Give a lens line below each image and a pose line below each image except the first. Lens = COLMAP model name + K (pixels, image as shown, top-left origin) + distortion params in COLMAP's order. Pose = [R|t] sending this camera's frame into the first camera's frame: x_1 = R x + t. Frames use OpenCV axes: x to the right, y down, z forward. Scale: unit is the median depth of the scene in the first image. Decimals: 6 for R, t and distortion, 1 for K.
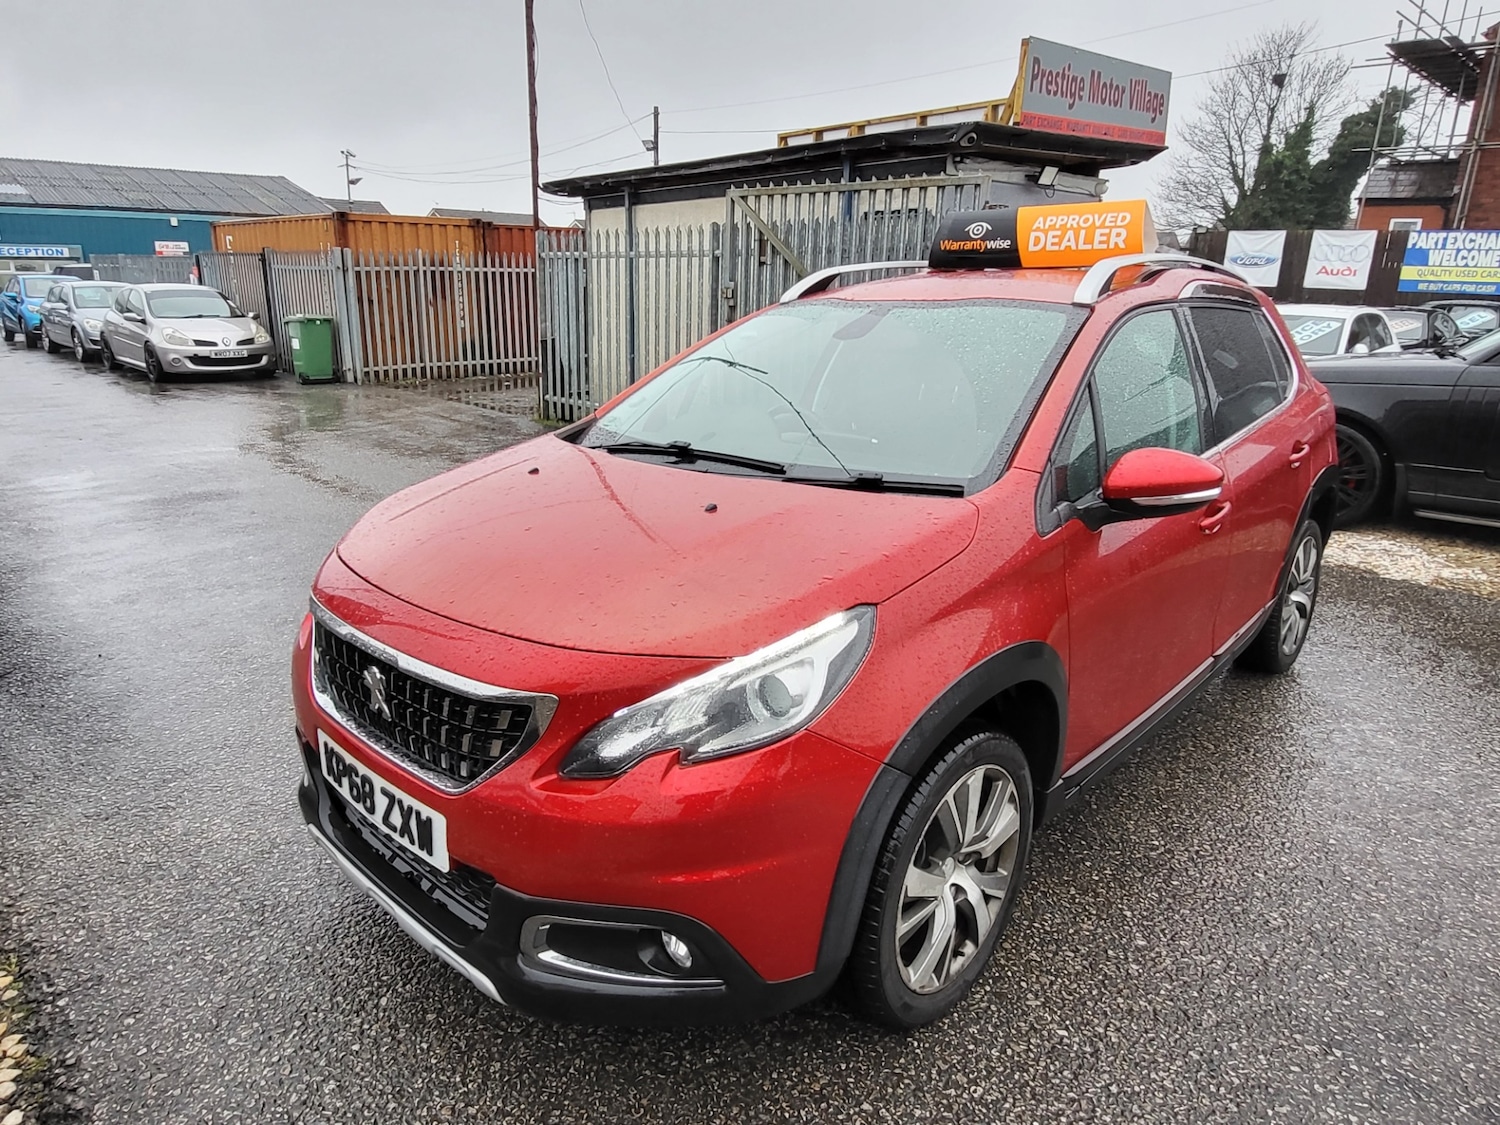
lens RADIAL K [[935.5, 0, 733.9], [0, 935.5, 556.4], [0, 0, 1]] dist [-0.005507, -0.004578]
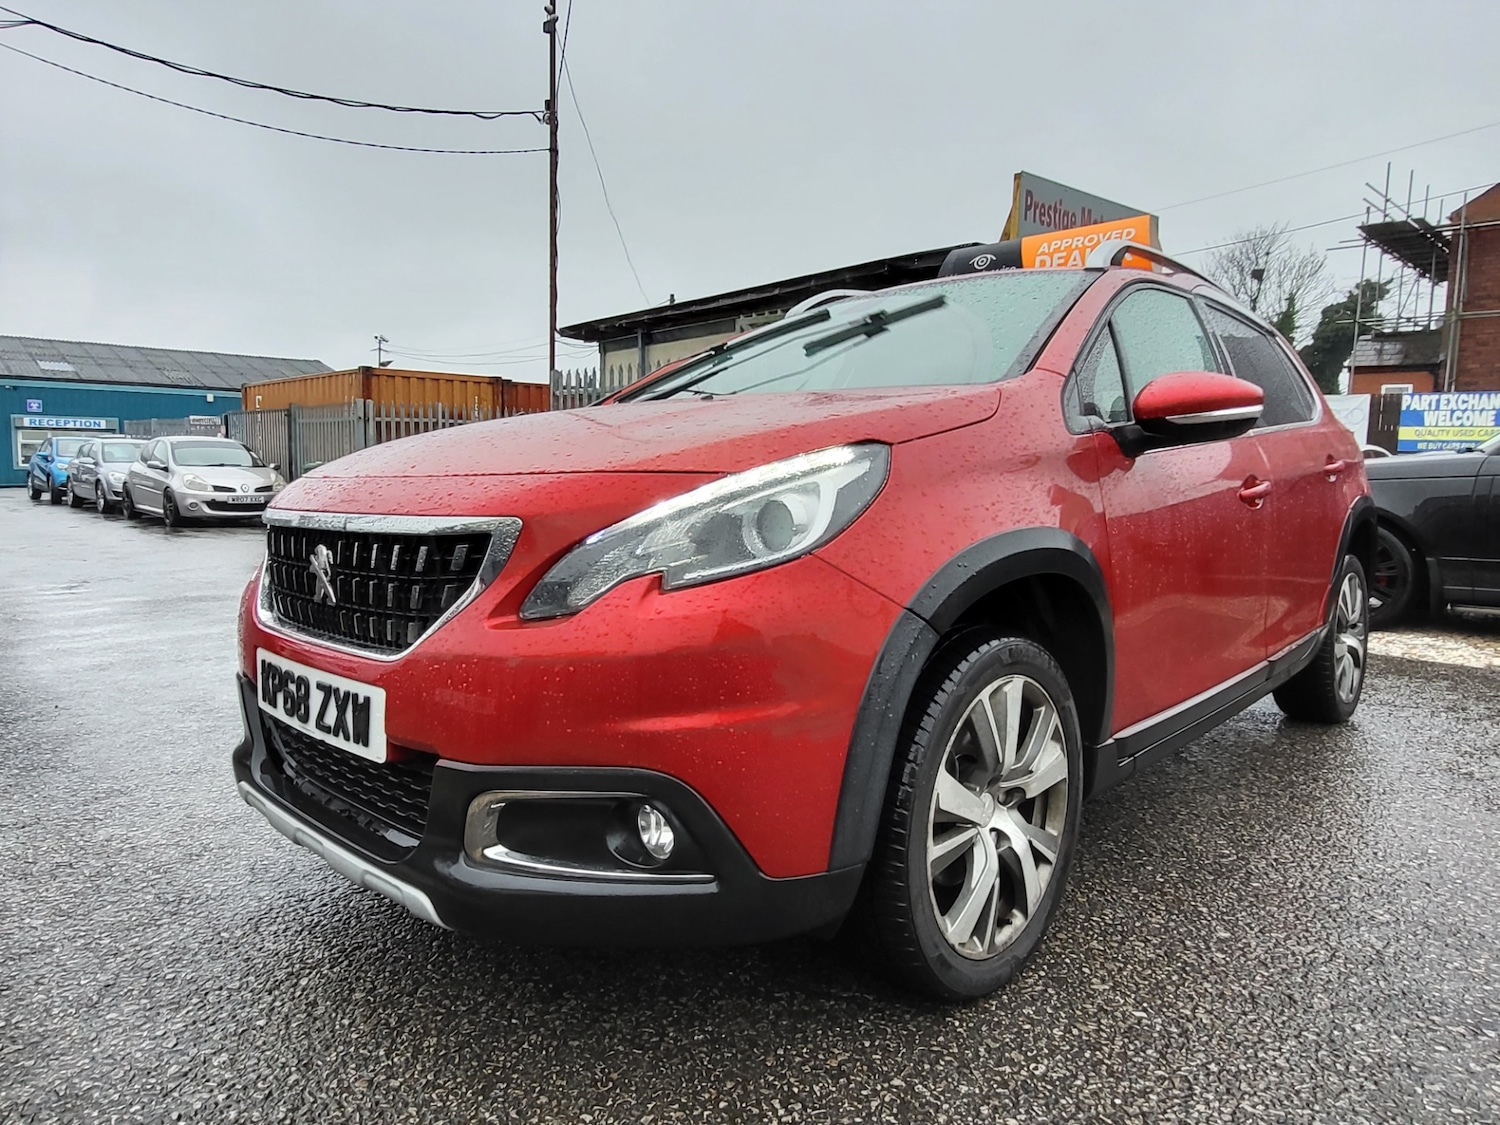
lens RADIAL K [[937.8, 0, 734.2], [0, 937.8, 560.1], [0, 0, 1]] dist [-0.002124, -0.008247]
pose [[0.999926, -0.000810, -0.012132, 0.012014], [-0.001519, 0.981641, -0.190732, 0.248341], [0.012064, 0.190737, 0.981567, 0.116641]]
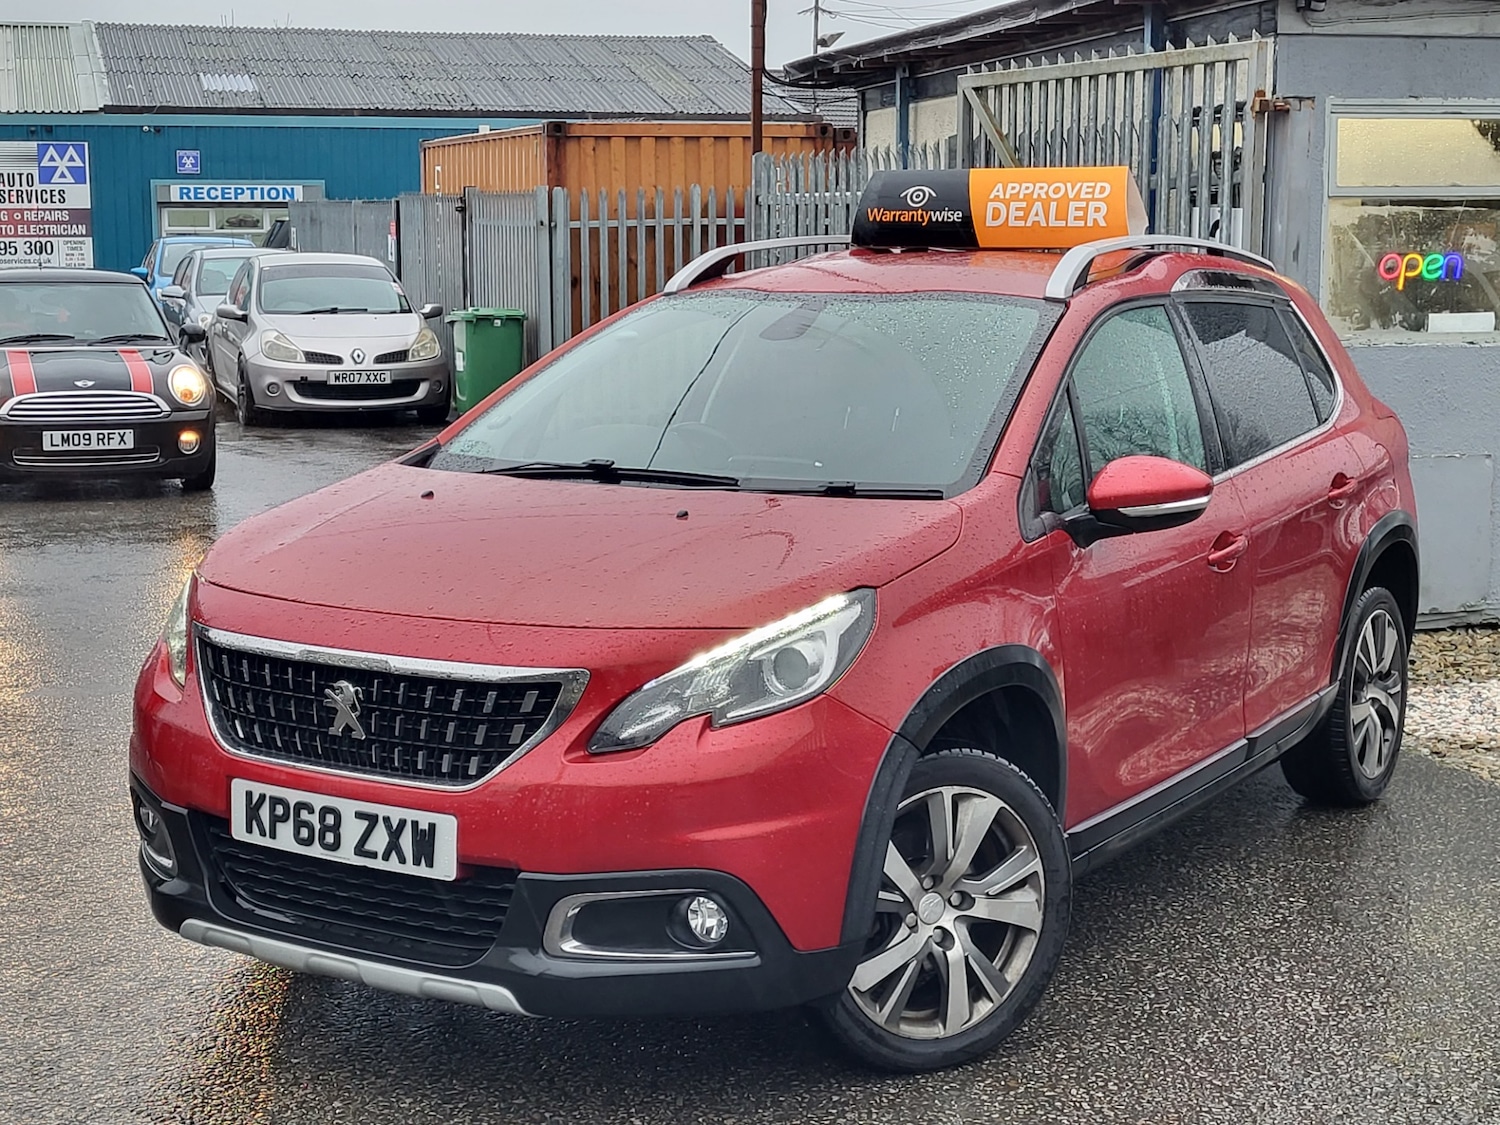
lens RADIAL K [[2259.3, 0, 750.0], [0, 2259.3, 562.5], [0, 0, 1]] dist [0.034397, 0.069834]
pose [[0.979843, -0.019435, 0.198823, -0.359592], [0.047049, 0.989711, -0.135123, 0.267236], [-0.194151, 0.141754, 0.970676, -1.044685]]
